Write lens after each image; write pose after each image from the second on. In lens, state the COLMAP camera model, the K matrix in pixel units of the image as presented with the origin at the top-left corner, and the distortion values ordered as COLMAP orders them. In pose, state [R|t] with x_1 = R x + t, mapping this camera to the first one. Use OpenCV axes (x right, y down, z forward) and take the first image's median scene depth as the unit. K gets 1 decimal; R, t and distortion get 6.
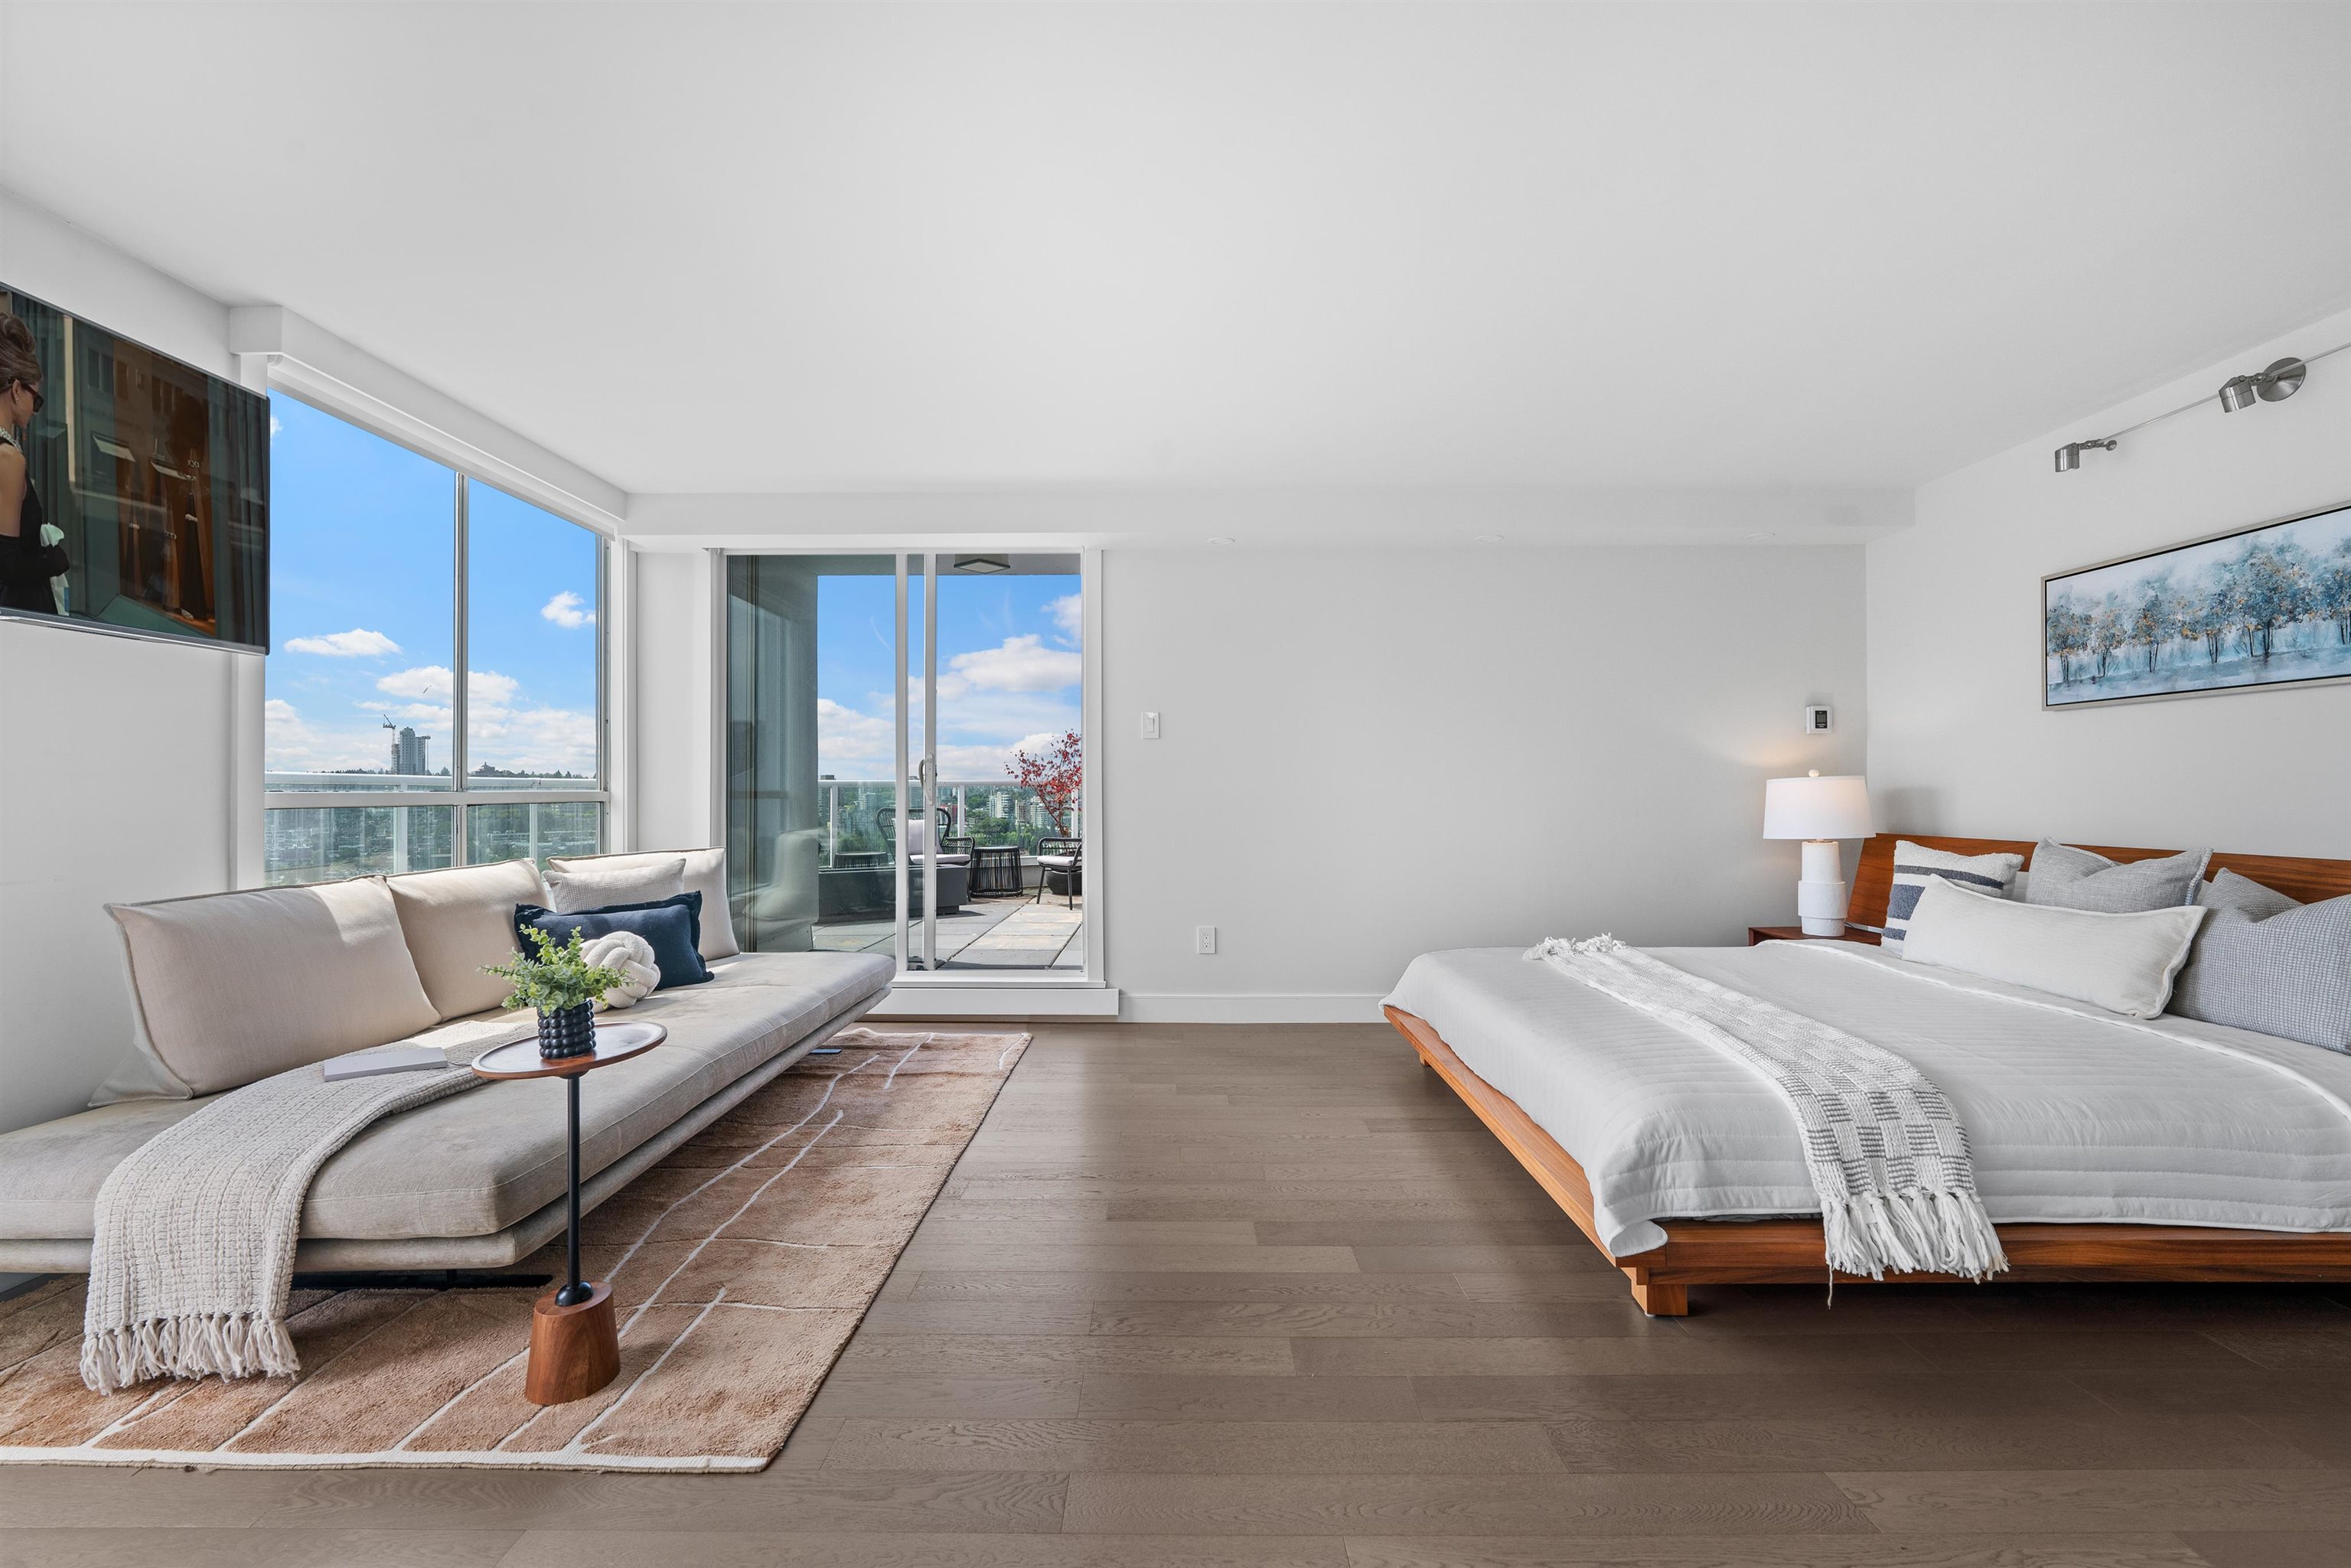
lens RADIAL K [[950.3, 0, 1179.1], [0, 950.3, 782.2], [0, 0, 1]] dist [0.000602, -0.000065]
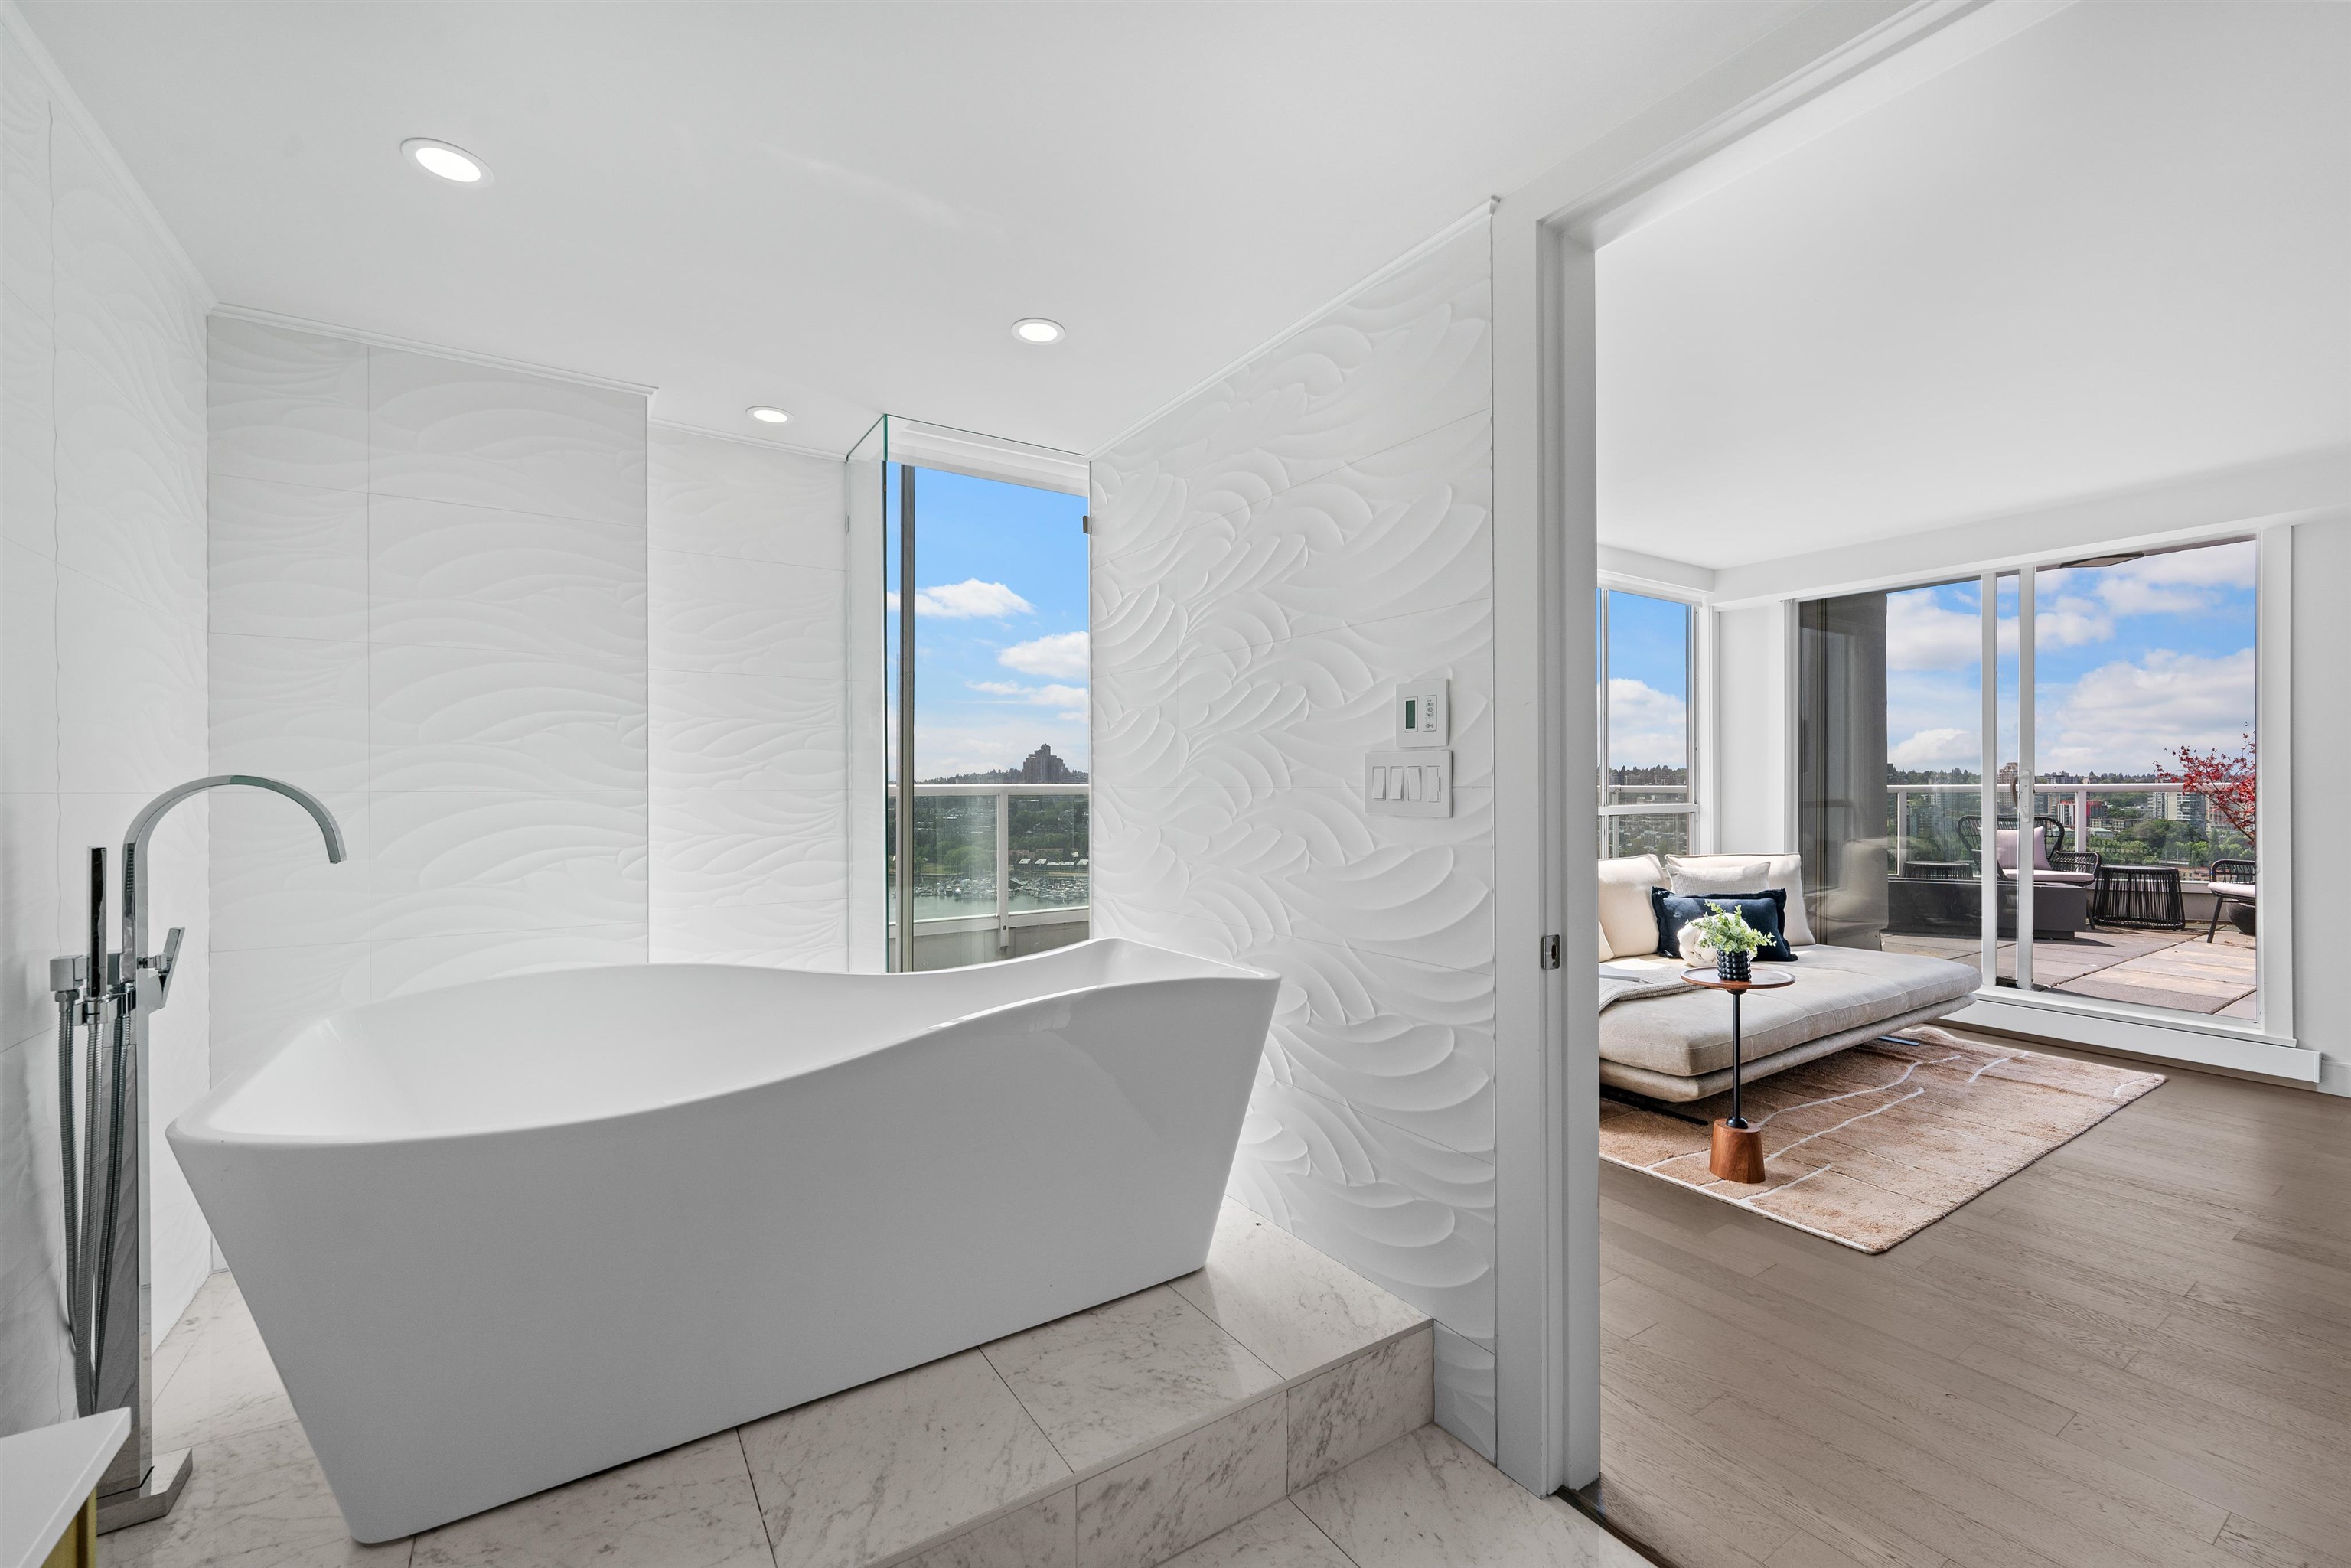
lens RADIAL K [[950.3, 0, 1165.5], [0, 950.3, 788.0], [0, 0, 1]] dist [0.000602, -0.000065]
pose [[0.538842, 0.002573, -0.842403, 0.130135], [0.010247, 0.999901, 0.009608, -0.044970], [0.842345, -0.013809, 0.538762, -0.416856]]
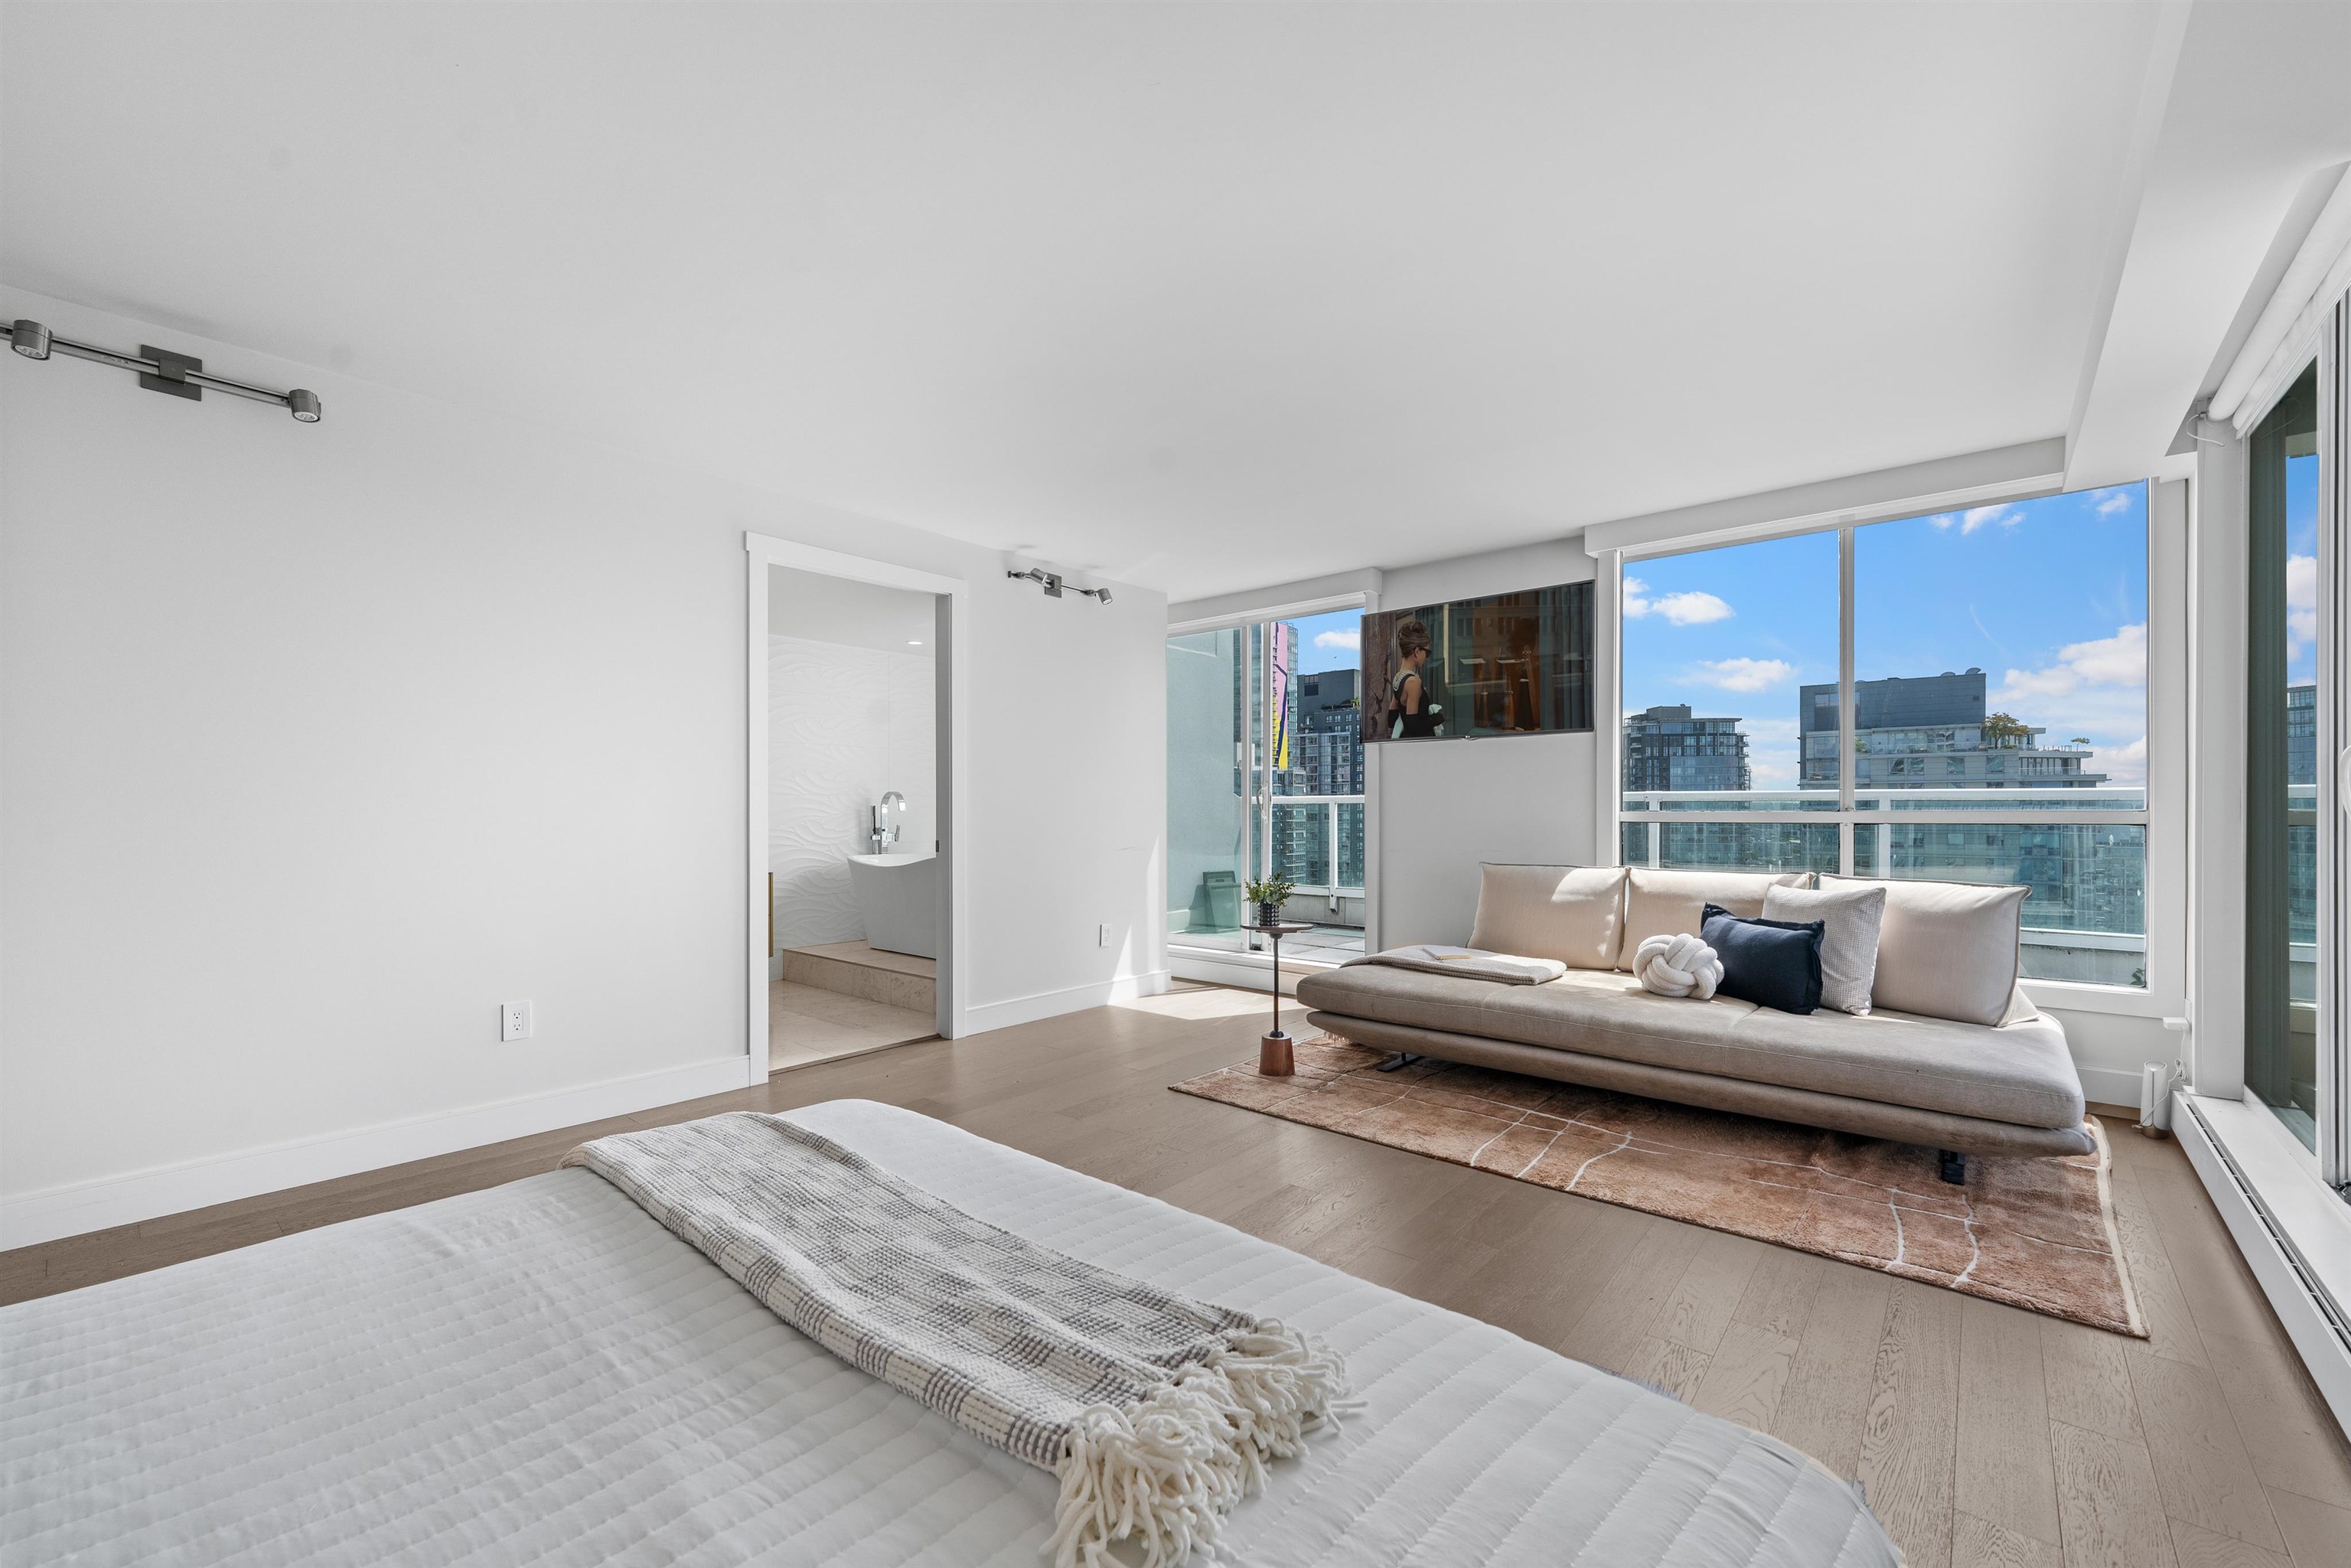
lens RADIAL K [[950.3, 0, 1179.5], [0, 950.3, 812.1], [0, 0, 1]] dist [0.000602, -0.000065]
pose [[-0.644928, 0.008232, -0.764199, 0.694322], [0.007971, 0.999960, 0.004045, -0.002282], [0.764202, -0.003483, -0.644968, 1.271340]]
